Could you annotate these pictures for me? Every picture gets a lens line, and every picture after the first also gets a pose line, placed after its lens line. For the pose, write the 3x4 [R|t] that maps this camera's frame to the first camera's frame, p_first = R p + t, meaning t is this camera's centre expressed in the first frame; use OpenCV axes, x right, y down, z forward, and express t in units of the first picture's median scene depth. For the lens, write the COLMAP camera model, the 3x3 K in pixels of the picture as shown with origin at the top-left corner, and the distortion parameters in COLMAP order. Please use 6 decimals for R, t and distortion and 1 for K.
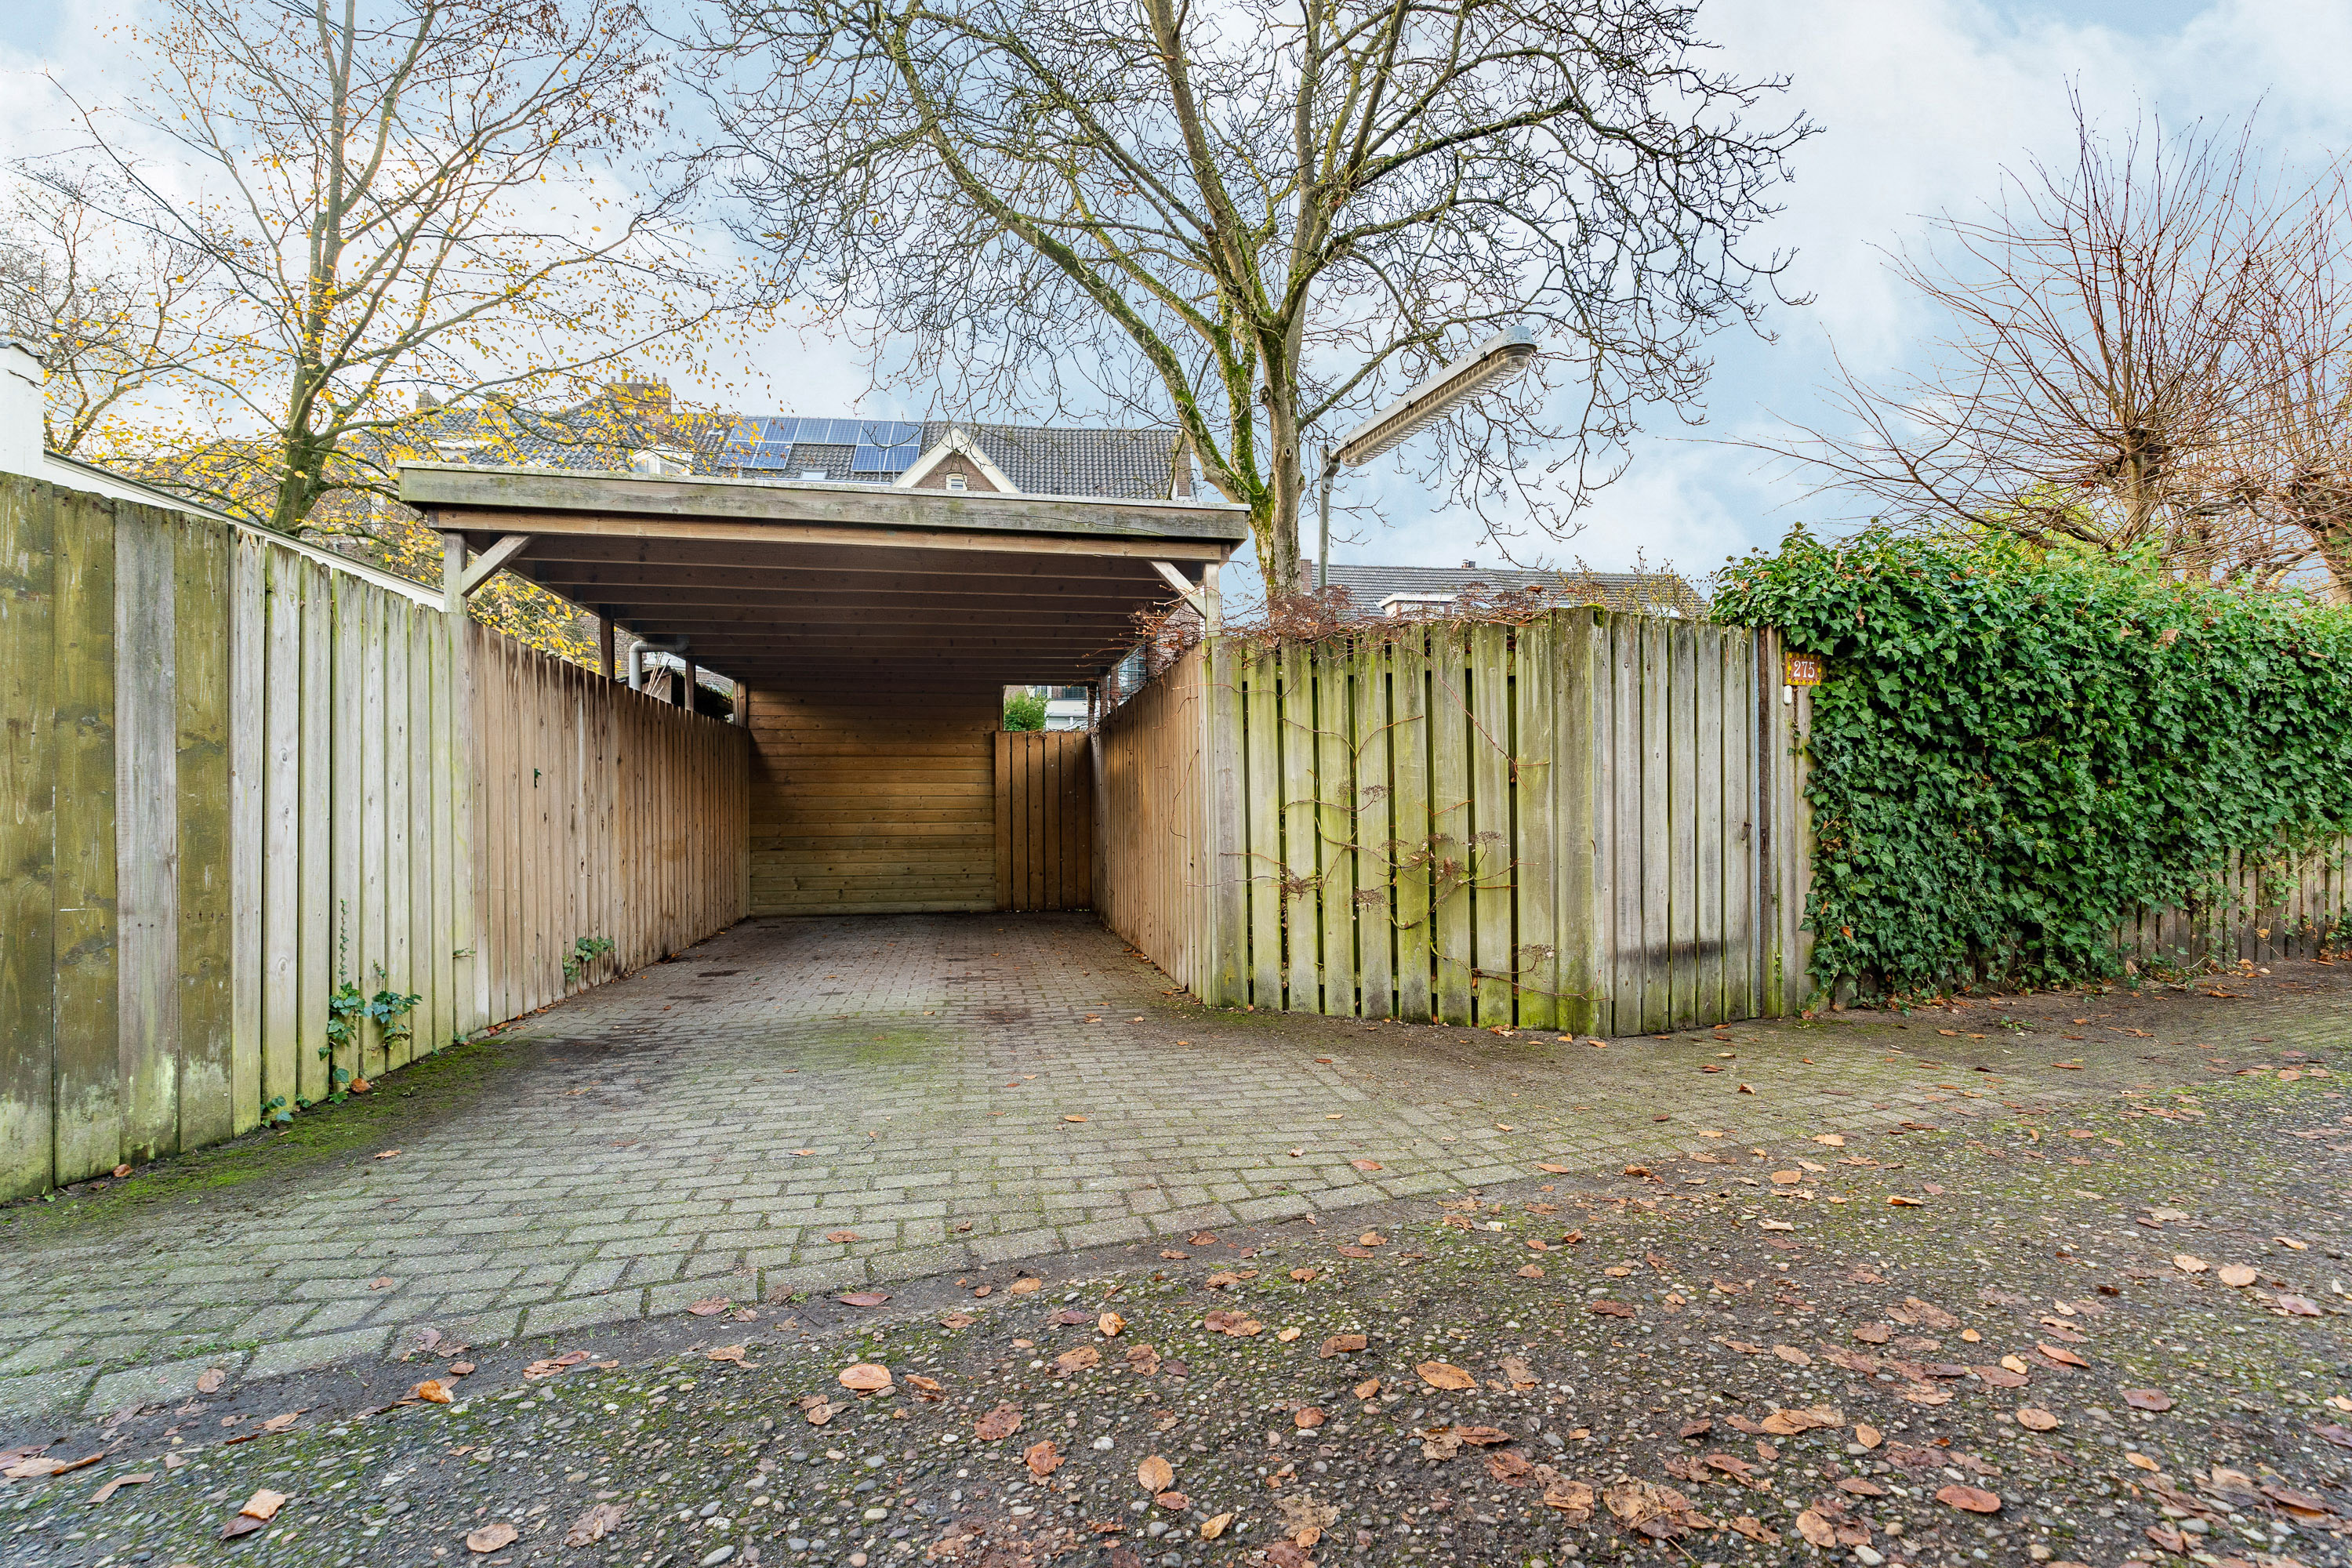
lens RADIAL K [[1106.6, 0, 1175.1], [0, 1106.6, 803.6], [0, 0, 1]] dist [-0.000354, 0.000330]
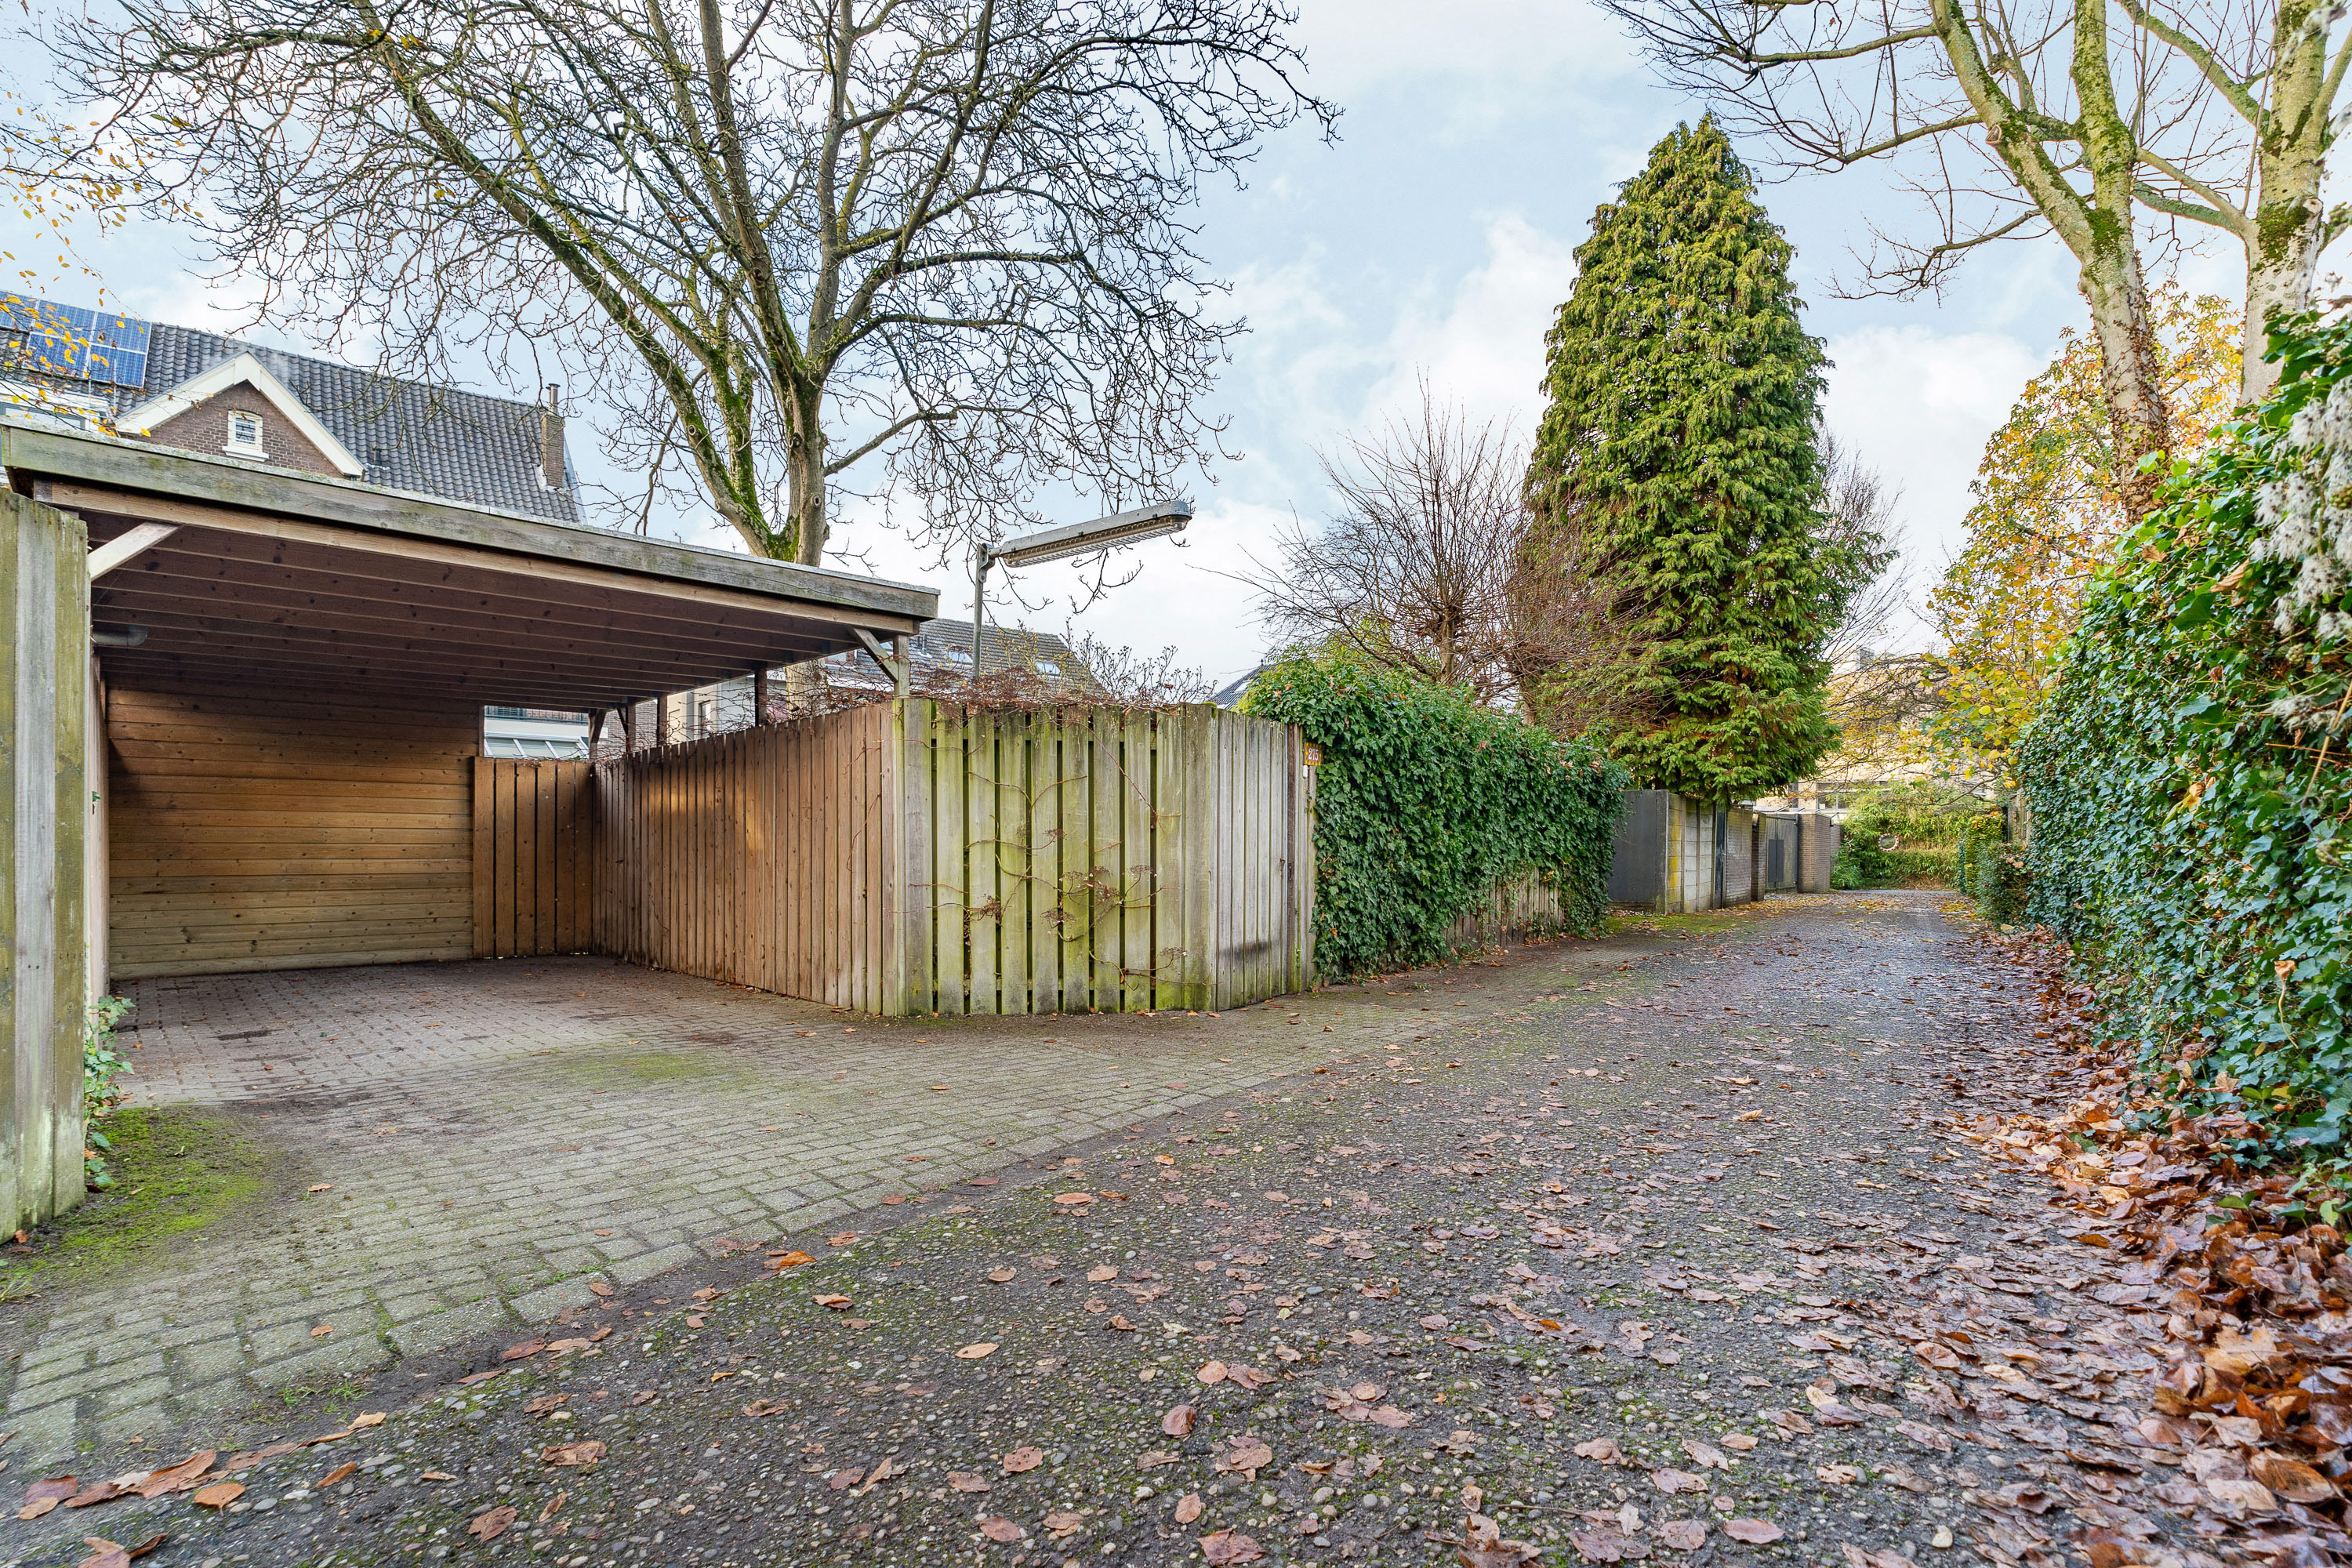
lens RADIAL K [[1161.2, 0, 1176.9], [0, 1161.2, 846.9], [0, 0, 1]] dist [-0.004420, 0.000613]
pose [[0.838875, 0.007342, 0.544275, -0.421912], [-0.009608, 0.999953, 0.001321, 0.000978], [-0.544240, -0.006338, 0.838906, -0.194639]]
